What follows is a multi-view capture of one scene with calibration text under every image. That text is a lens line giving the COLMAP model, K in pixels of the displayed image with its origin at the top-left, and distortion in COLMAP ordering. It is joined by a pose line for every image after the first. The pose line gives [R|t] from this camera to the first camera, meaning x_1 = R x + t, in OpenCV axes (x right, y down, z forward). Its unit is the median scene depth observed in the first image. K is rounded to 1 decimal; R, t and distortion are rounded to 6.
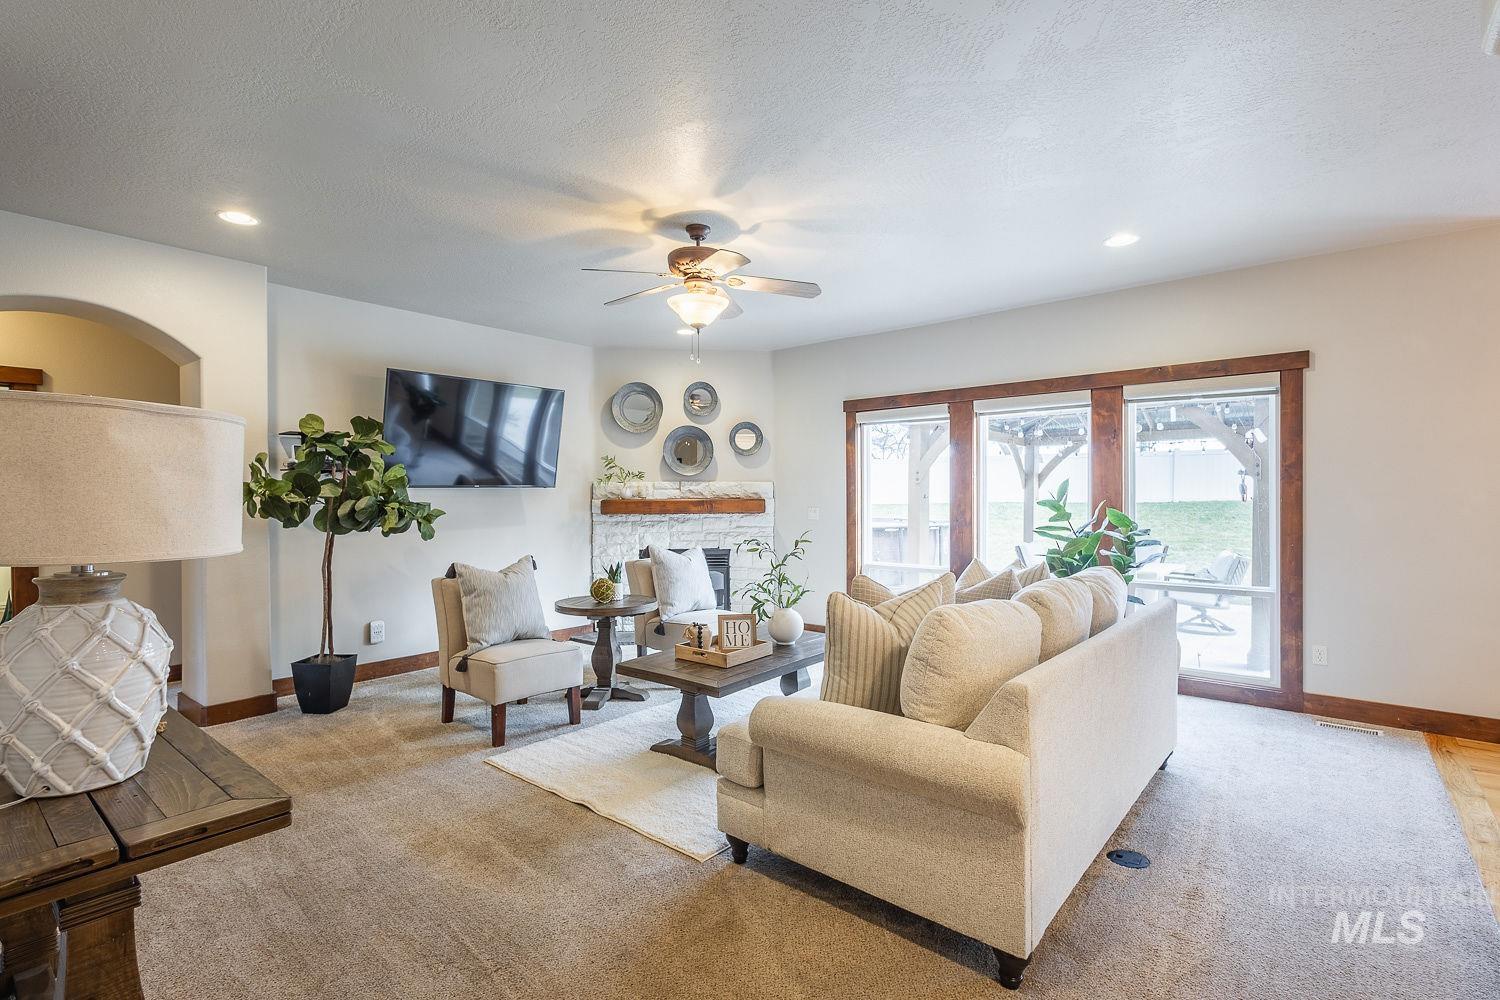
lens RADIAL K [[698.0, 0, 750.0], [0, 698.0, 500.0], [0, 0, 1]] dist [0.001619, -0.000458]
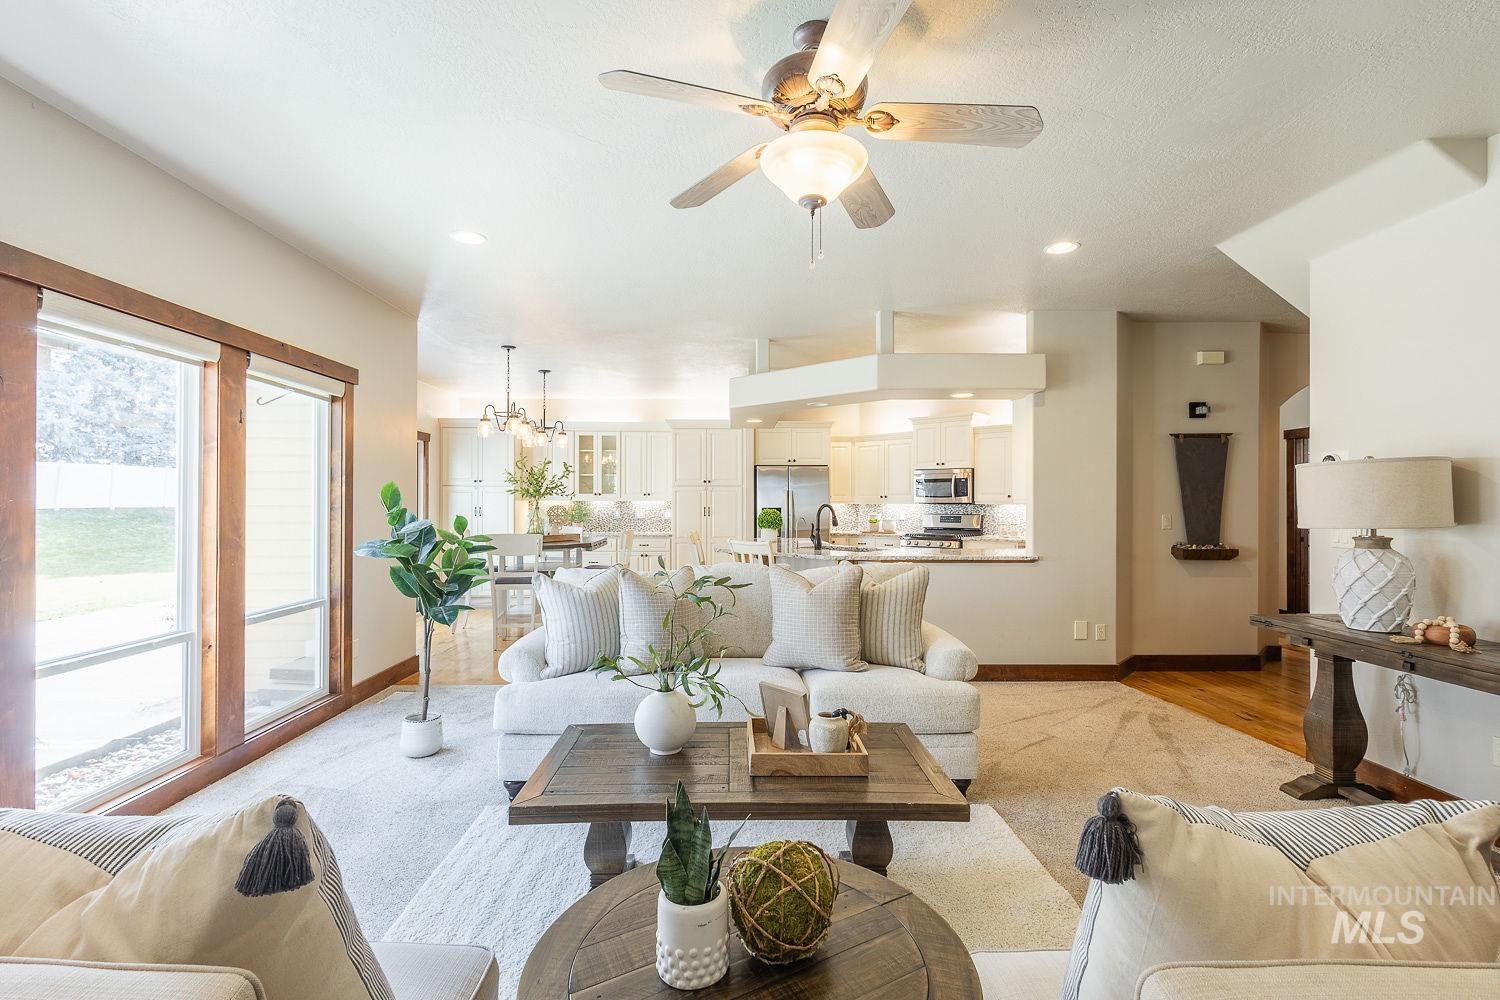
lens RADIAL K [[698.0, 0, 750.0], [0, 698.0, 500.0], [0, 0, 1]] dist [0.001619, -0.000458]
pose [[-0.672765, 0.003859, 0.739846, -0.303628], [0.004218, 0.999990, -0.001380, -0.003724], [-0.739844, 0.002192, -0.672775, 0.930484]]
